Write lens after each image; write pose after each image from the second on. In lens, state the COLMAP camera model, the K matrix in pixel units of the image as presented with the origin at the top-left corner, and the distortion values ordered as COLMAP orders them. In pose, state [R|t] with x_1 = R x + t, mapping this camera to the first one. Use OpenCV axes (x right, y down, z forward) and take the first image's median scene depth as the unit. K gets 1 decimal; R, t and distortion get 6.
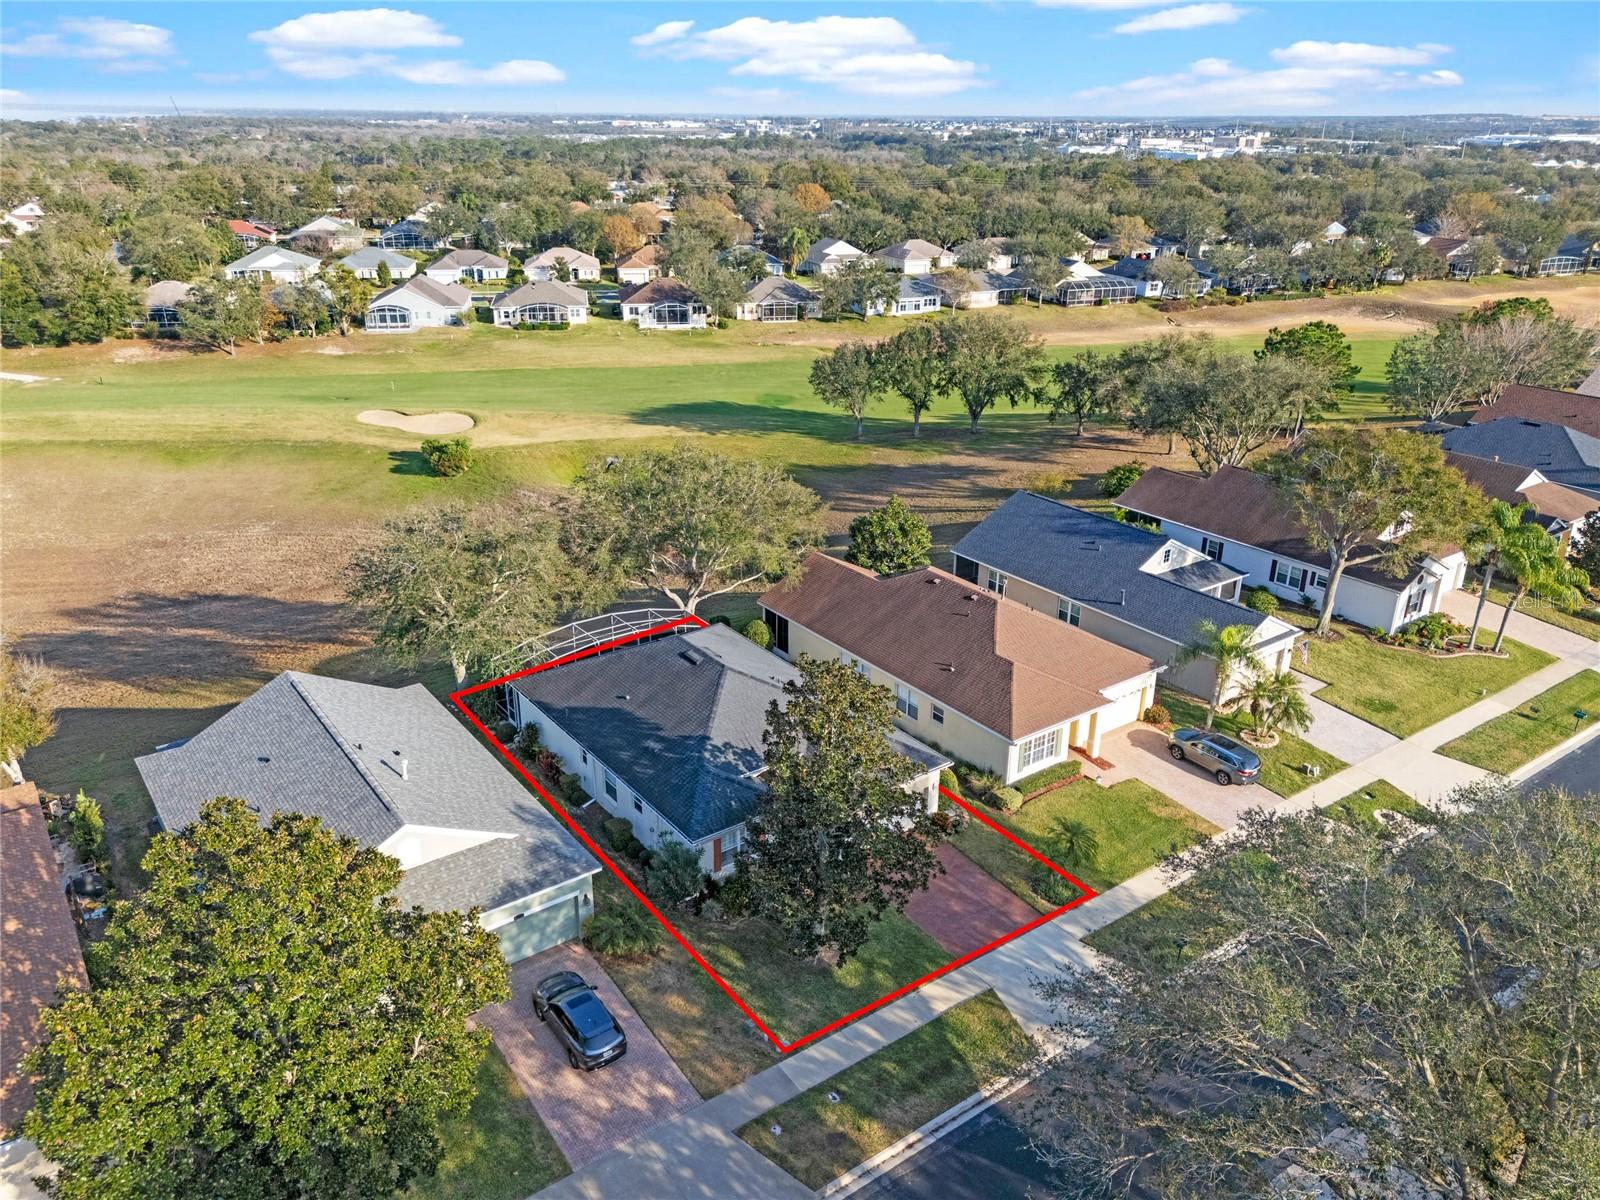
lens RADIAL K [[1171.4, 0, 800.0], [0, 1171.4, 600.0], [0, 0, 1]] dist [0.059614, -0.047758]
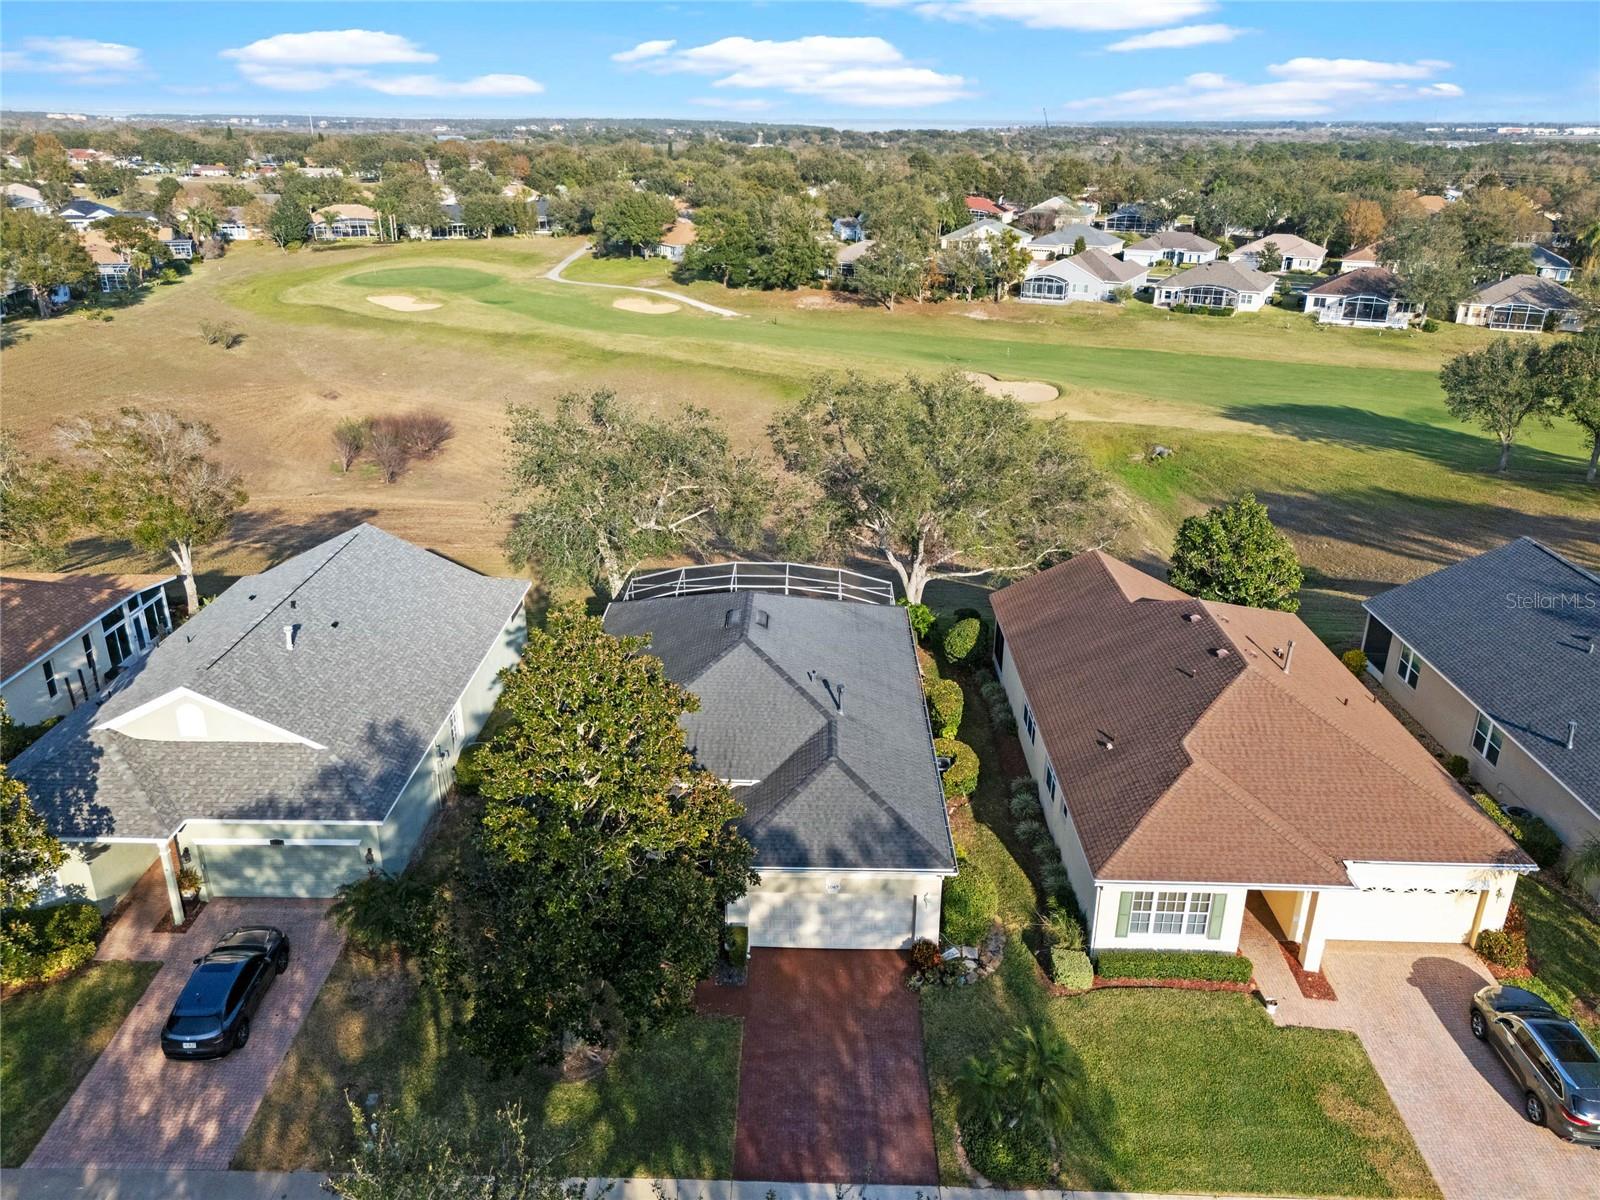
lens RADIAL K [[1171.4, 0, 800.0], [0, 1171.4, 600.0], [0, 0, 1]] dist [0.059614, -0.047758]
pose [[0.798112, 0.227377, -0.557958, 0.091057], [-0.231447, 0.970706, 0.064513, -0.005205], [0.556282, 0.077649, 0.827358, 0.103414]]
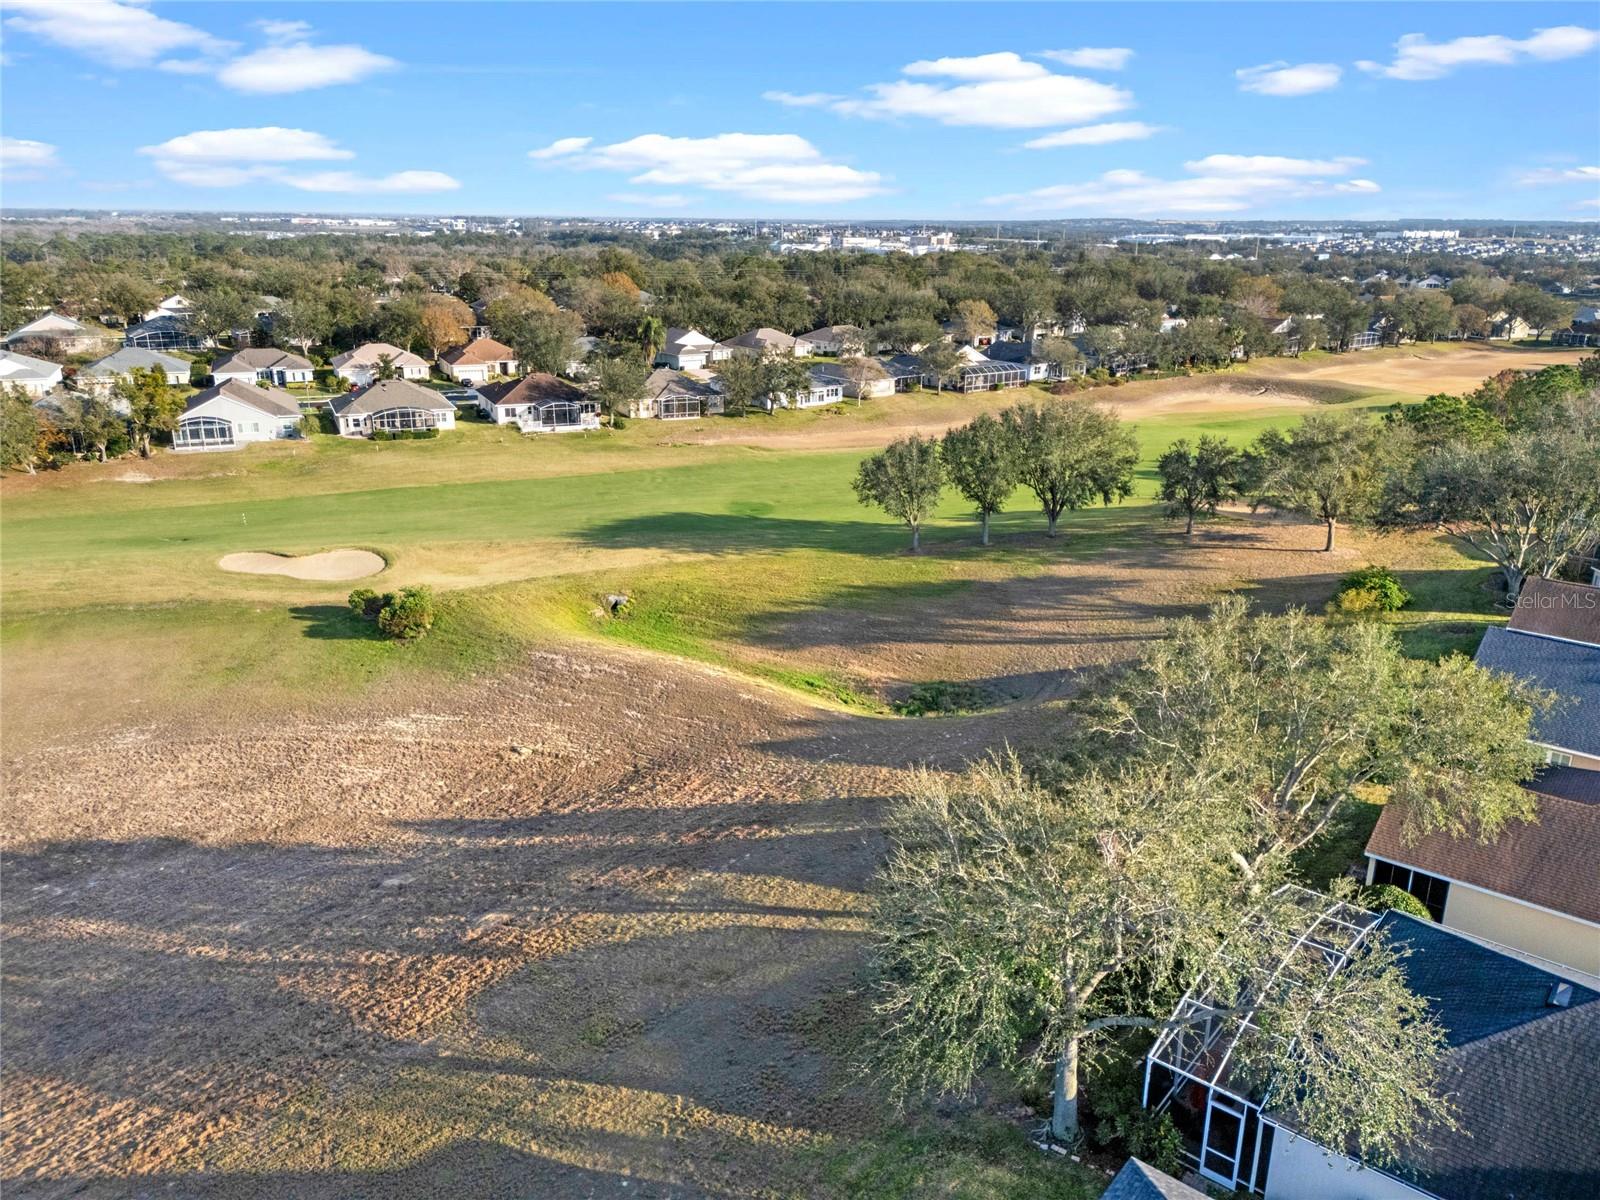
lens RADIAL K [[1181.7, 0, 808.6], [0, 1181.7, 601.5], [0, 0, 1]] dist [0.072230, -0.059174]
pose [[0.970069, -0.074201, 0.231217, -0.148842], [0.091576, 0.993653, -0.065330, -0.037003], [-0.224902, 0.084549, 0.970706, 0.140056]]
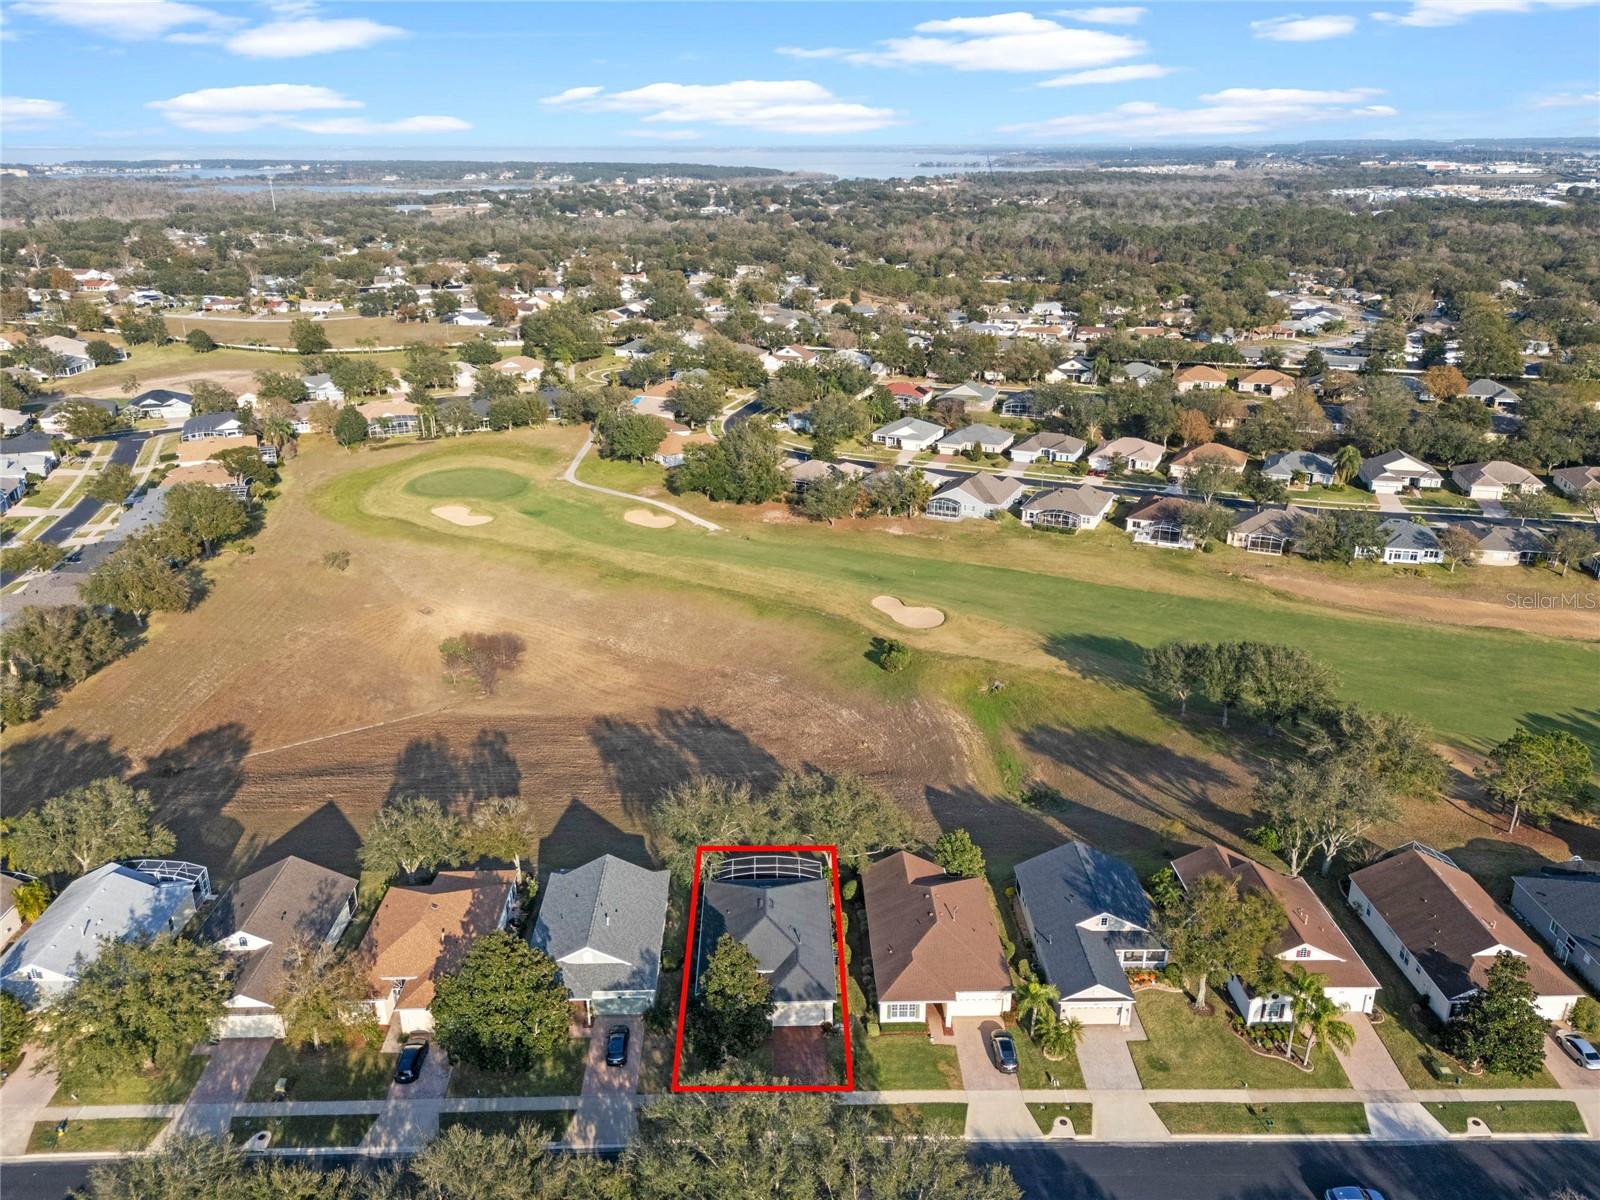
lens RADIAL K [[1181.7, 0, 808.6], [0, 1181.7, 601.5], [0, 0, 1]] dist [0.072230, -0.059174]
pose [[0.825476, 0.194539, -0.529853, 0.251784], [-0.211945, 0.976867, 0.028467, -0.140517], [0.523134, 0.088801, 0.847612, -0.199844]]
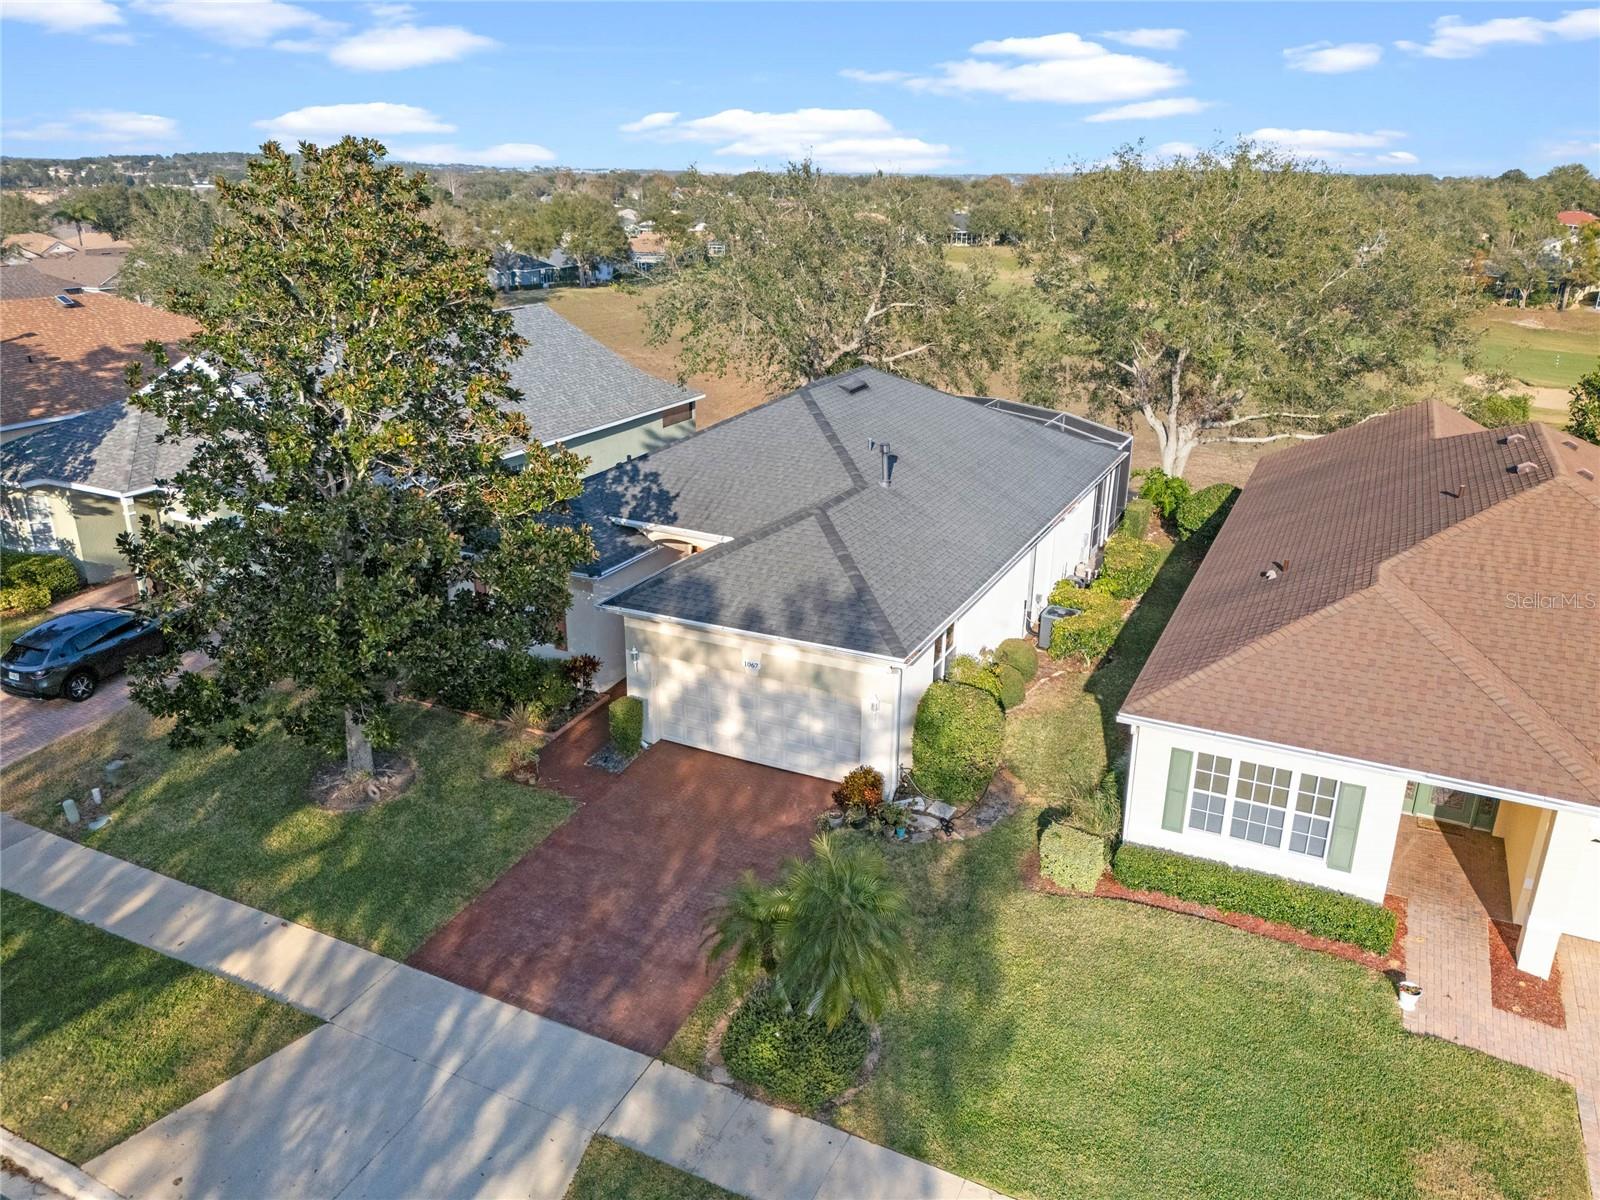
lens RADIAL K [[1178.0, 0, 800.0], [0, 1178.0, 600.0], [0, 0, 1]] dist [0.047605, -0.050193]
pose [[0.464612, 0.298994, -0.833510, 0.106981], [-0.338460, 0.929764, 0.144858, 0.017368], [0.818279, 0.214807, 0.533177, 0.180486]]
